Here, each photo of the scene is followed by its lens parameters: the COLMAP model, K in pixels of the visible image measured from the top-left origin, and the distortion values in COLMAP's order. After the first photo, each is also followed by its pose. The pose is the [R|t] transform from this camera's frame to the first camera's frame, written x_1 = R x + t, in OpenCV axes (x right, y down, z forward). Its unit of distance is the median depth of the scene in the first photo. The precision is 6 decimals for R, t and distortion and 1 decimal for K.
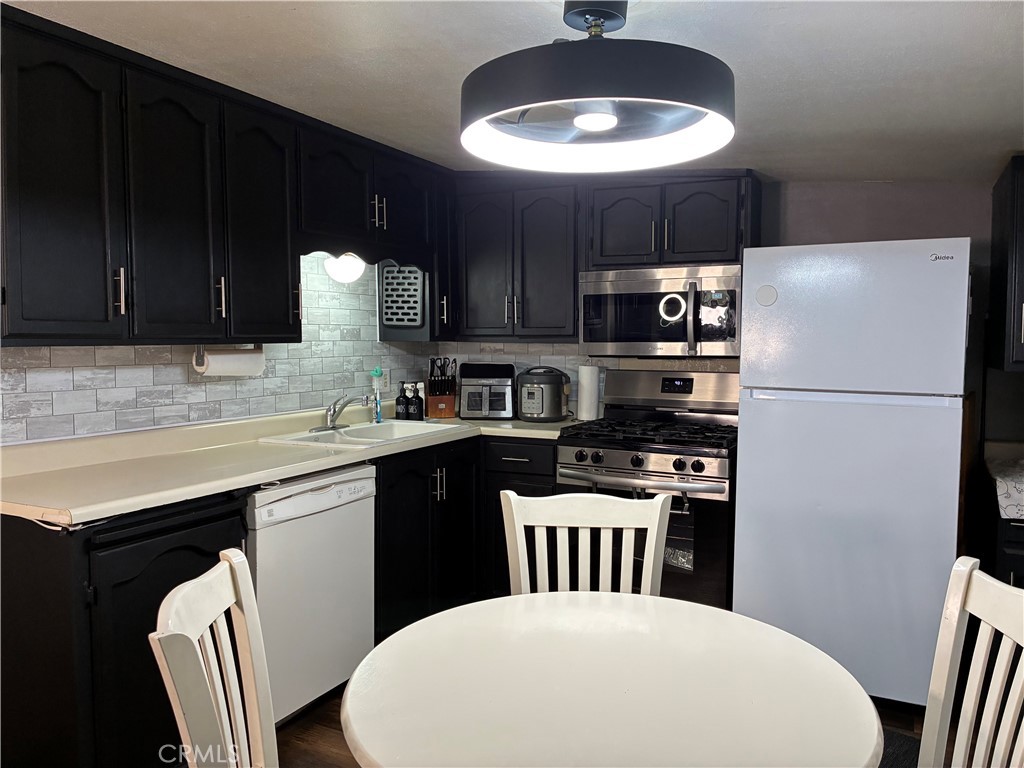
lens RADIAL K [[775.6, 0, 512.8], [0, 775.6, 374.4], [0, 0, 1]] dist [0.038001, -0.024968]
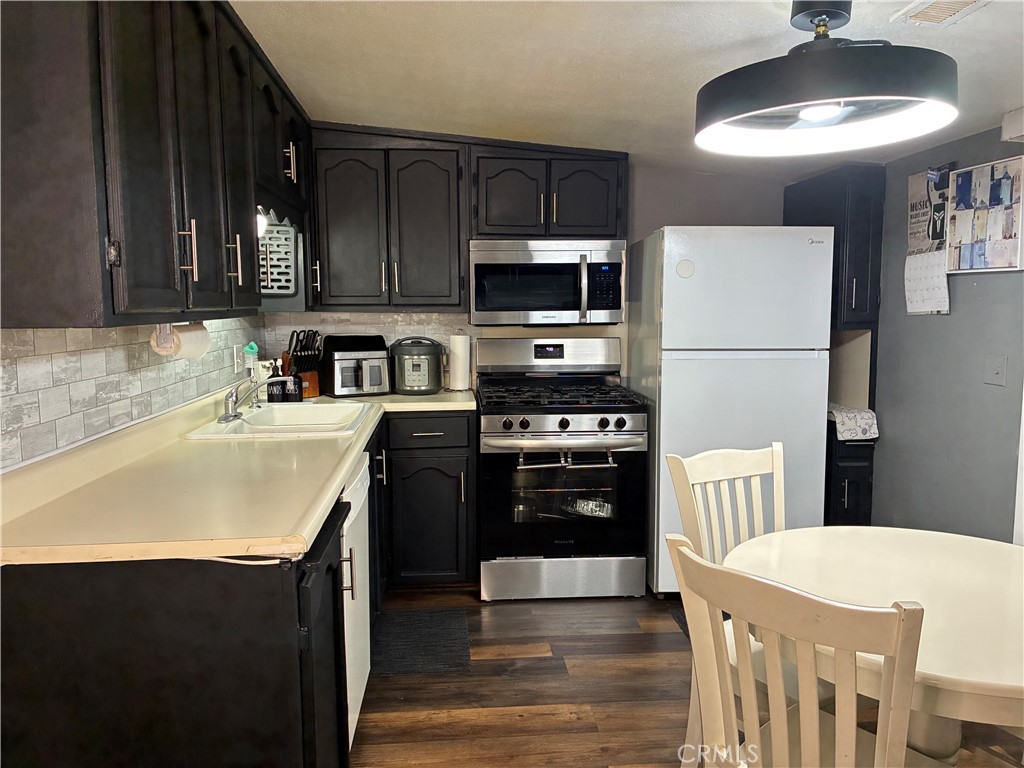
lens RADIAL K [[775.6, 0, 514.6], [0, 775.6, 394.7], [0, 0, 1]] dist [0.038001, -0.024968]
pose [[0.848176, -0.066283, 0.525551, -0.394946], [0.030340, 0.996590, 0.076727, -0.009645], [-0.528845, -0.049133, 0.847295, 0.120767]]
